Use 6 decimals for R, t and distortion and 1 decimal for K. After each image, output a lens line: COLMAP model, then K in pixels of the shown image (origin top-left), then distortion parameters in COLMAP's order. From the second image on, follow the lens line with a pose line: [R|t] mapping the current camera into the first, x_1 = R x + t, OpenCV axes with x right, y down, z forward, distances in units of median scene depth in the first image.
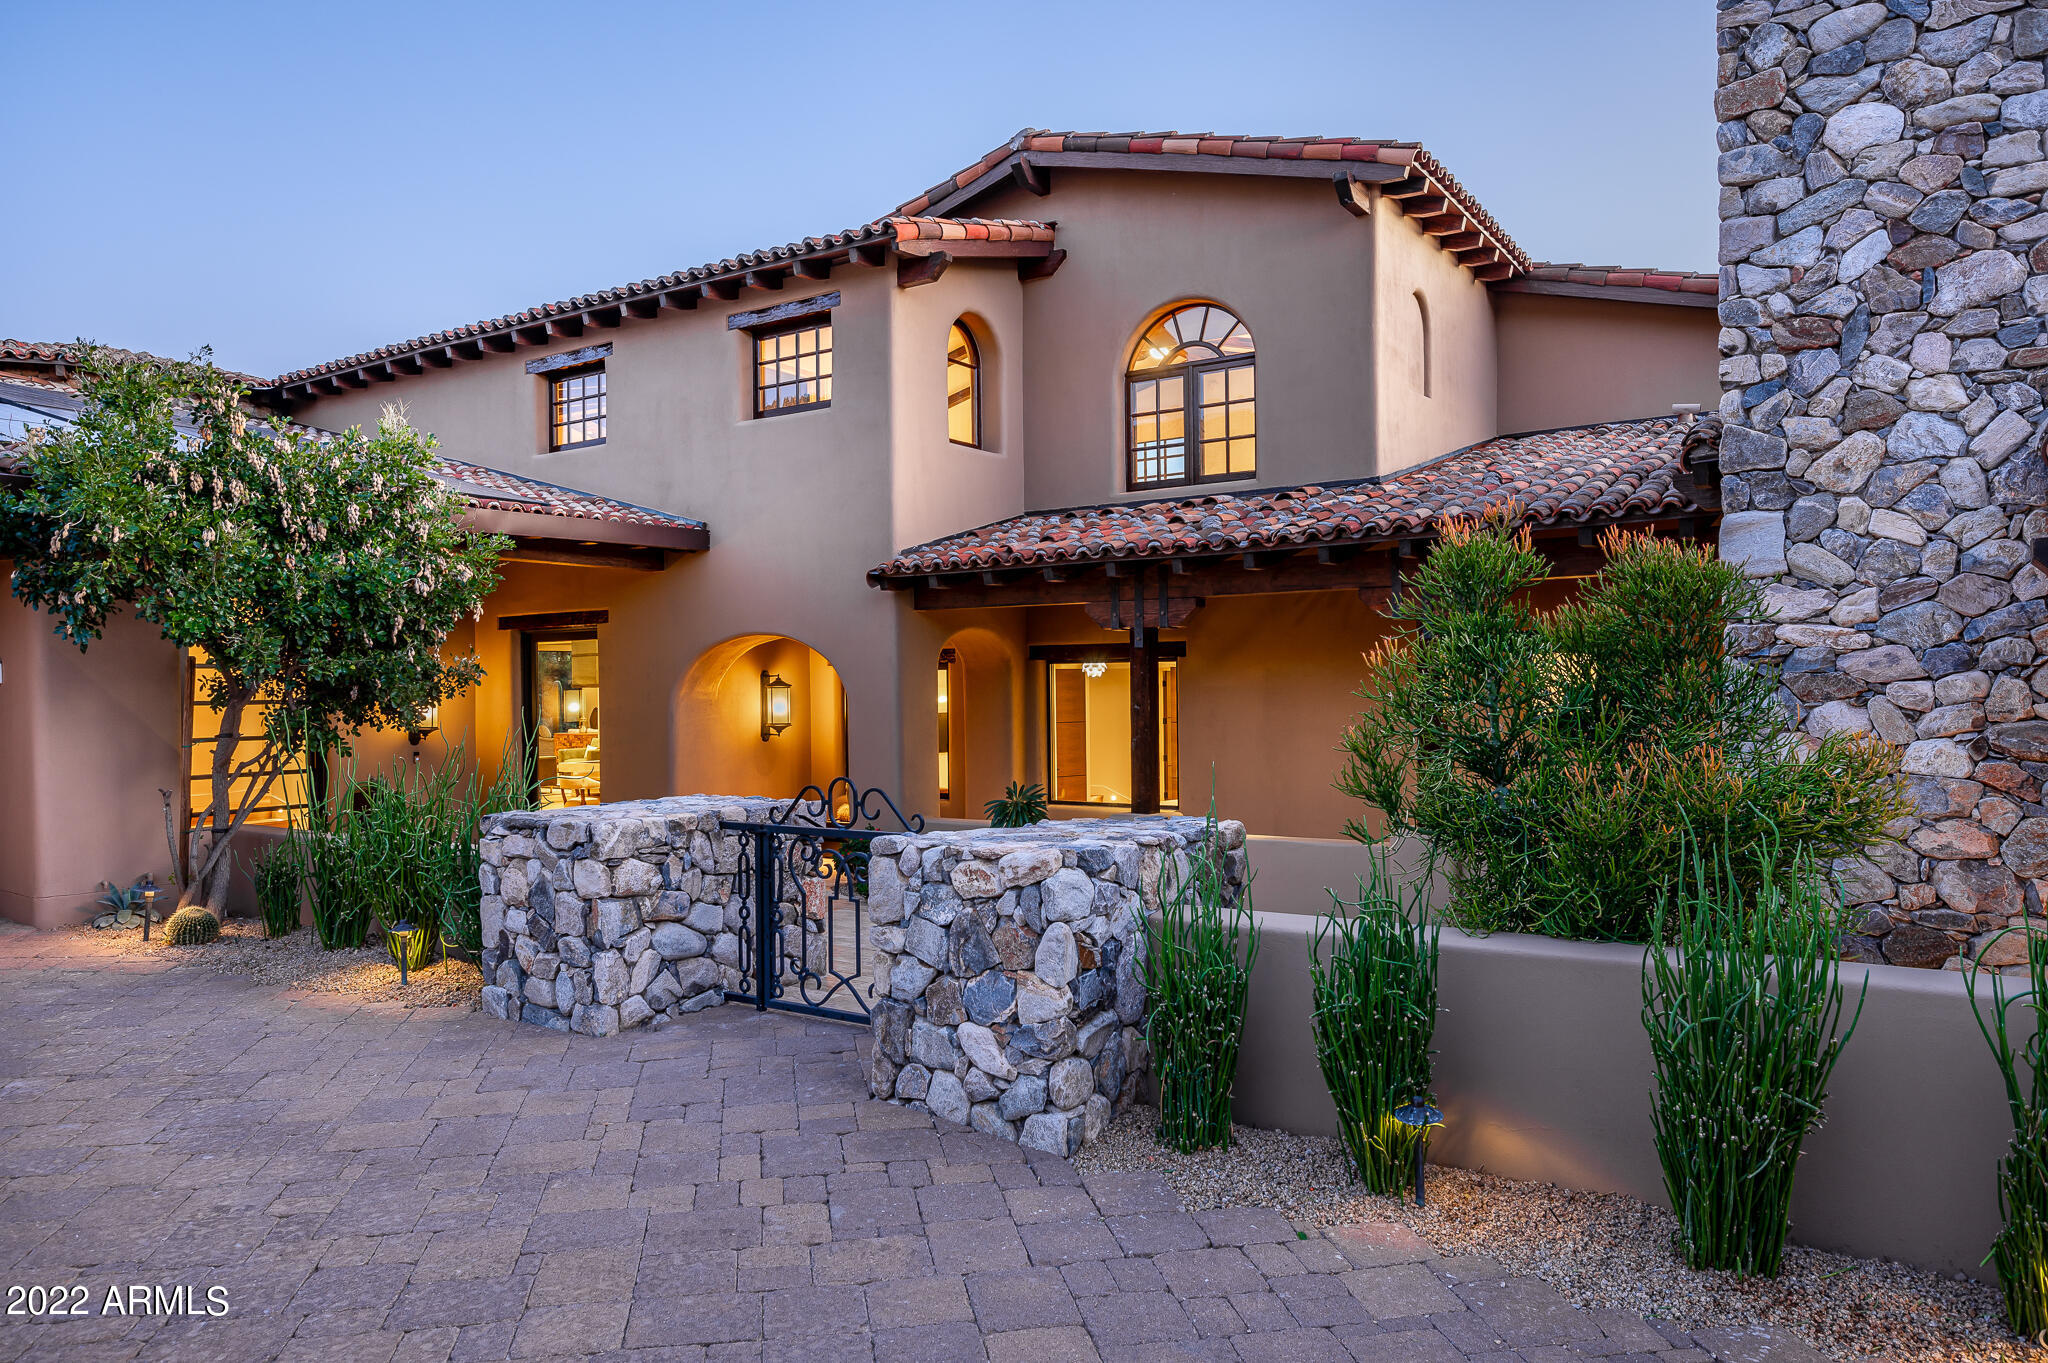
lens RADIAL K [[1348.5, 0, 1024.0], [0, 1348.5, 681.5], [0, 0, 1]] dist [0.000011, -0.000510]
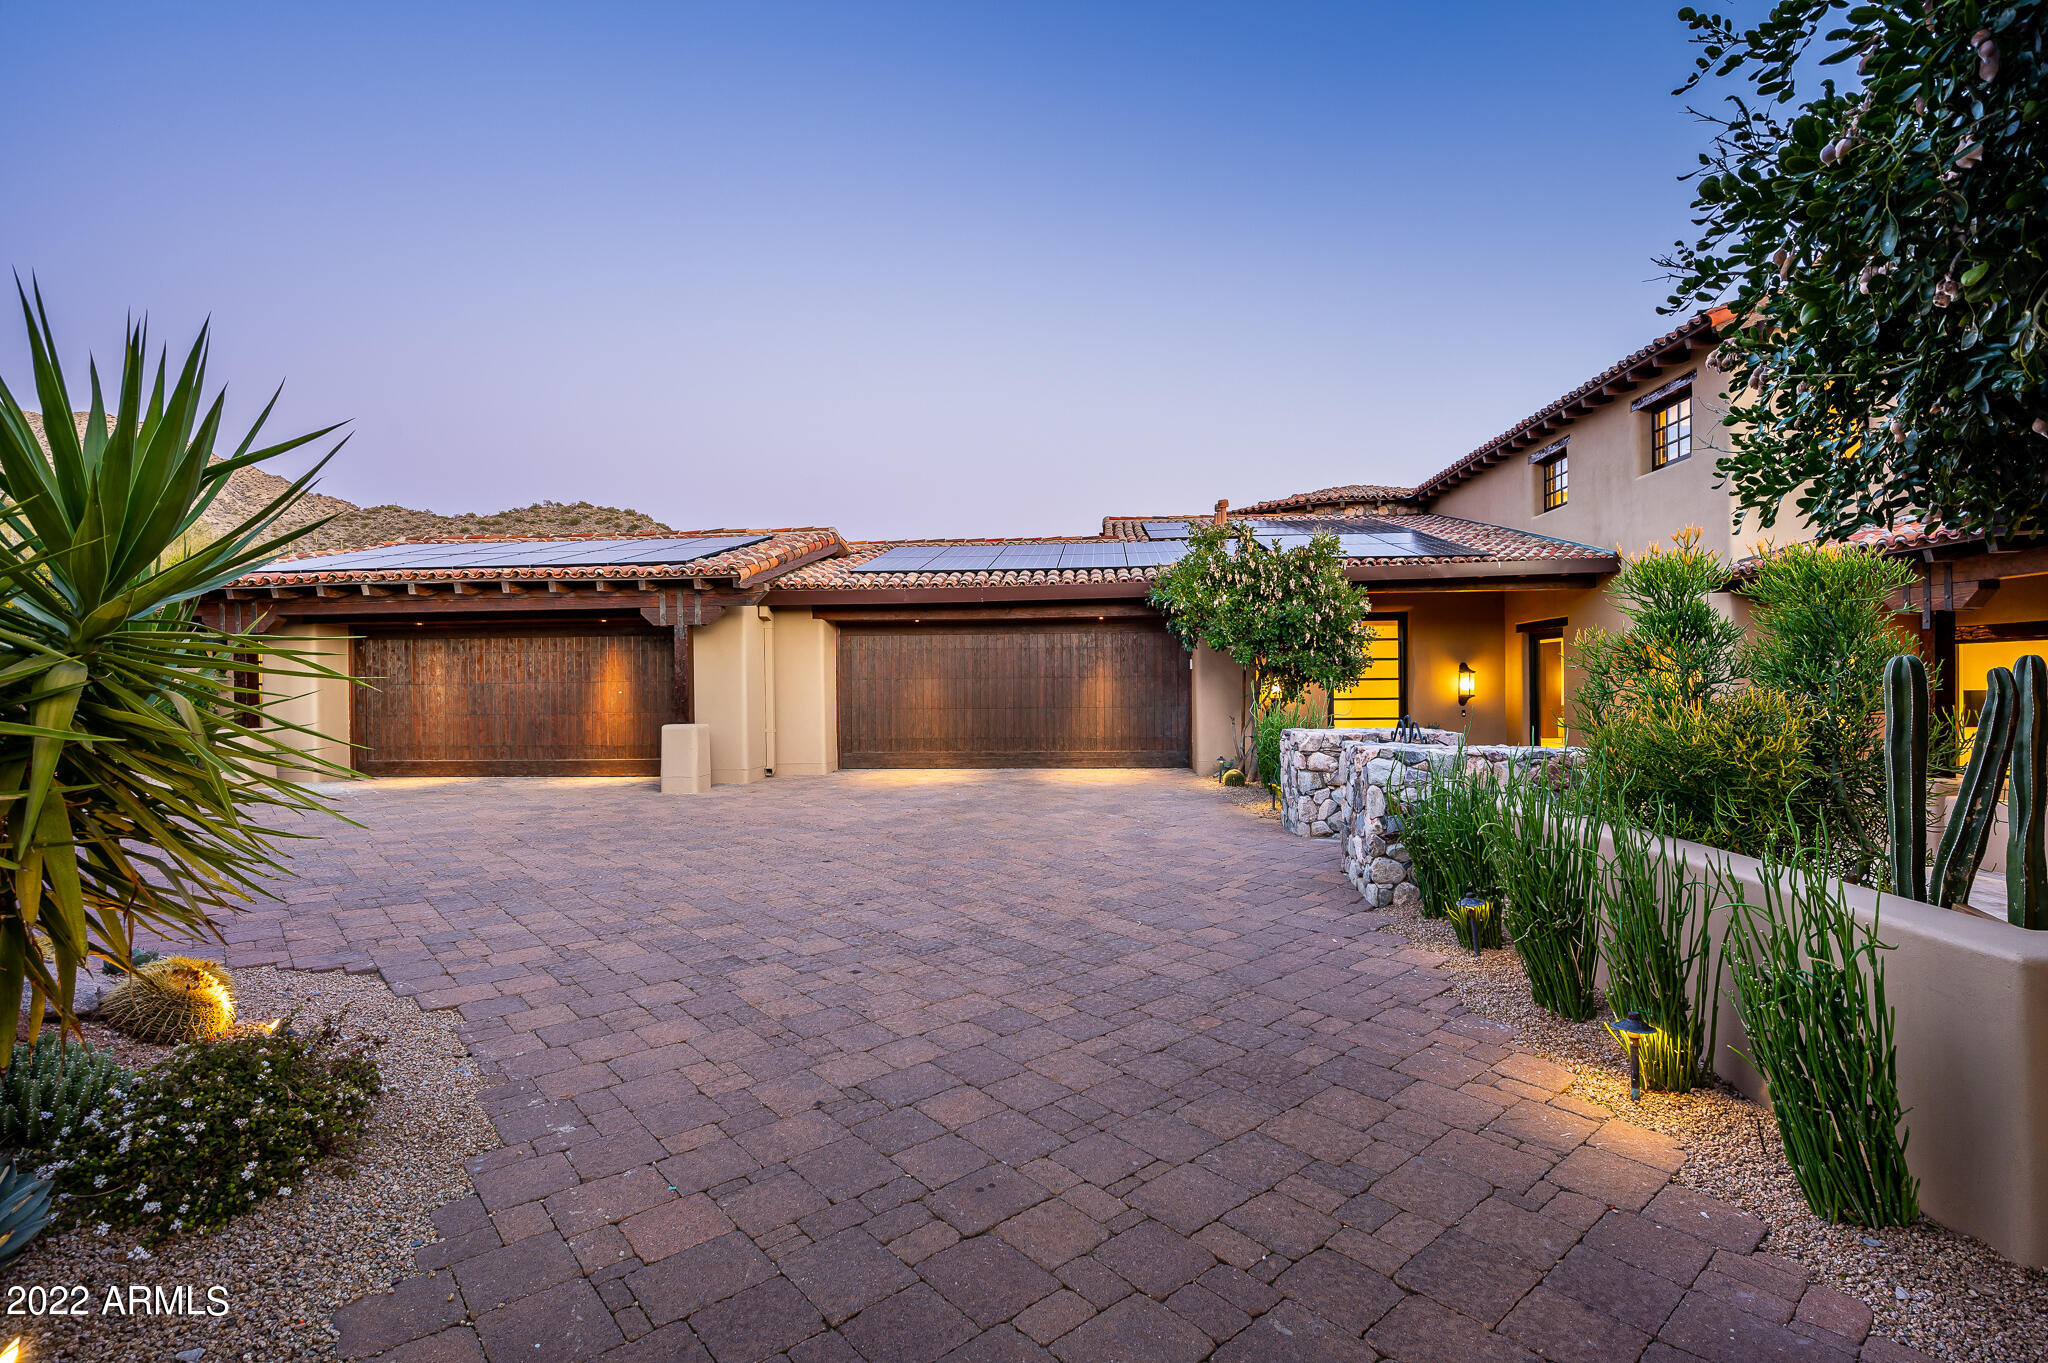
lens RADIAL K [[967.9, 0, 1024.5], [0, 967.9, 686.6], [0, 0, 1]] dist [-0.001371, 0.000288]
pose [[0.486390, 0.006363, -0.873719, 0.757663], [0.009075, 0.999883, 0.012334, 0.011294], [0.873695, -0.013928, 0.486275, -0.084905]]
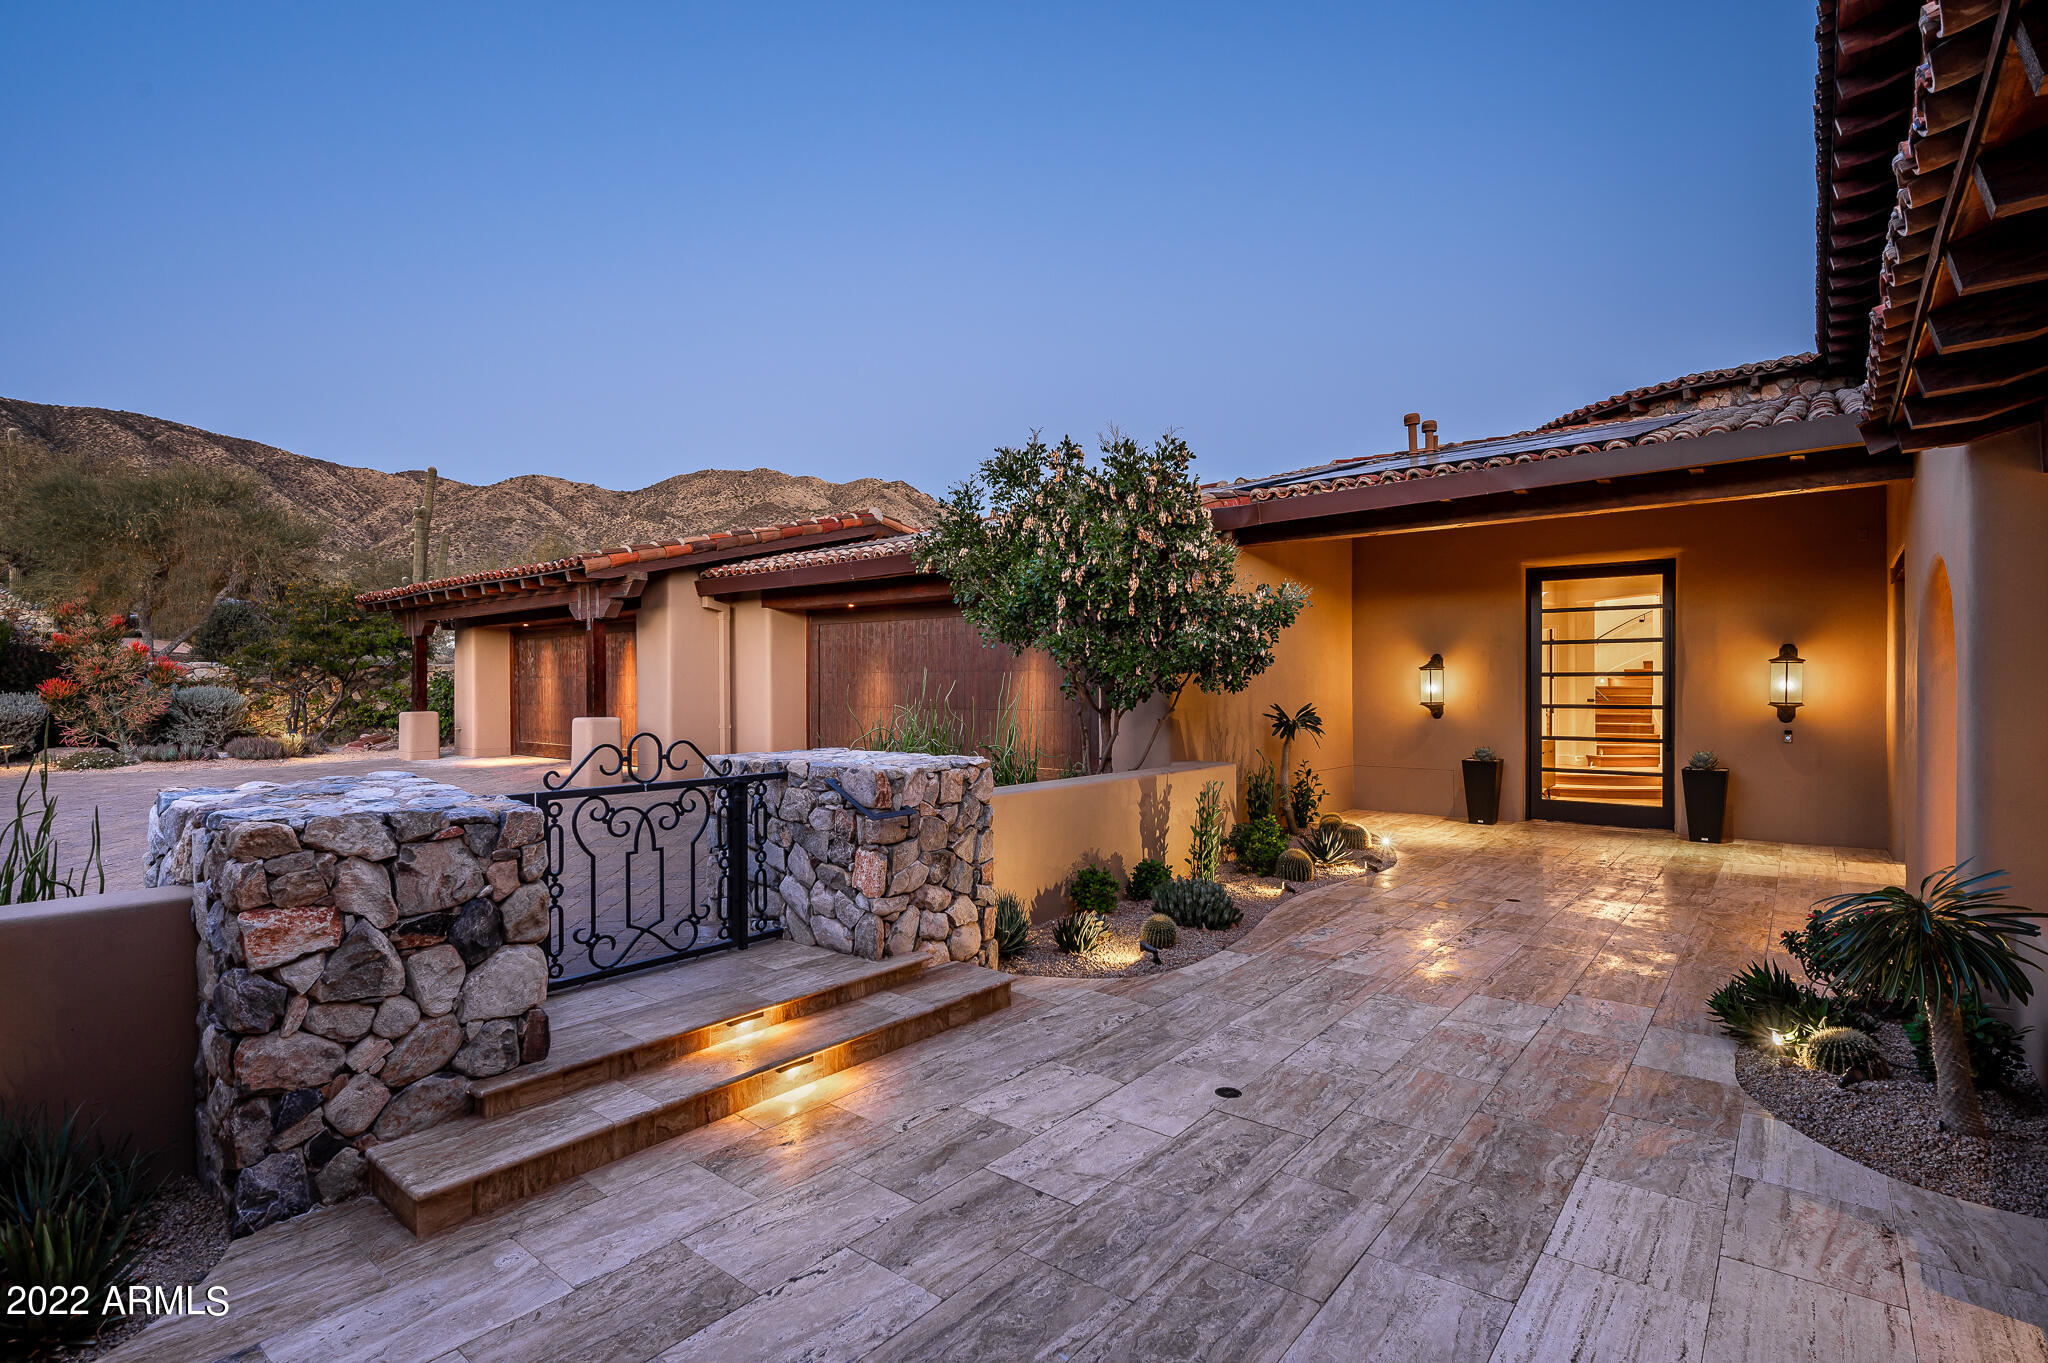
lens RADIAL K [[967.9, 0, 1024.5], [0, 967.9, 686.6], [0, 0, 1]] dist [-0.001371, 0.000288]
pose [[-0.092619, 0.011729, -0.995633, 0.579479], [0.008472, 0.999904, 0.010991, 0.029430], [0.995666, -0.007417, -0.092710, 1.360767]]
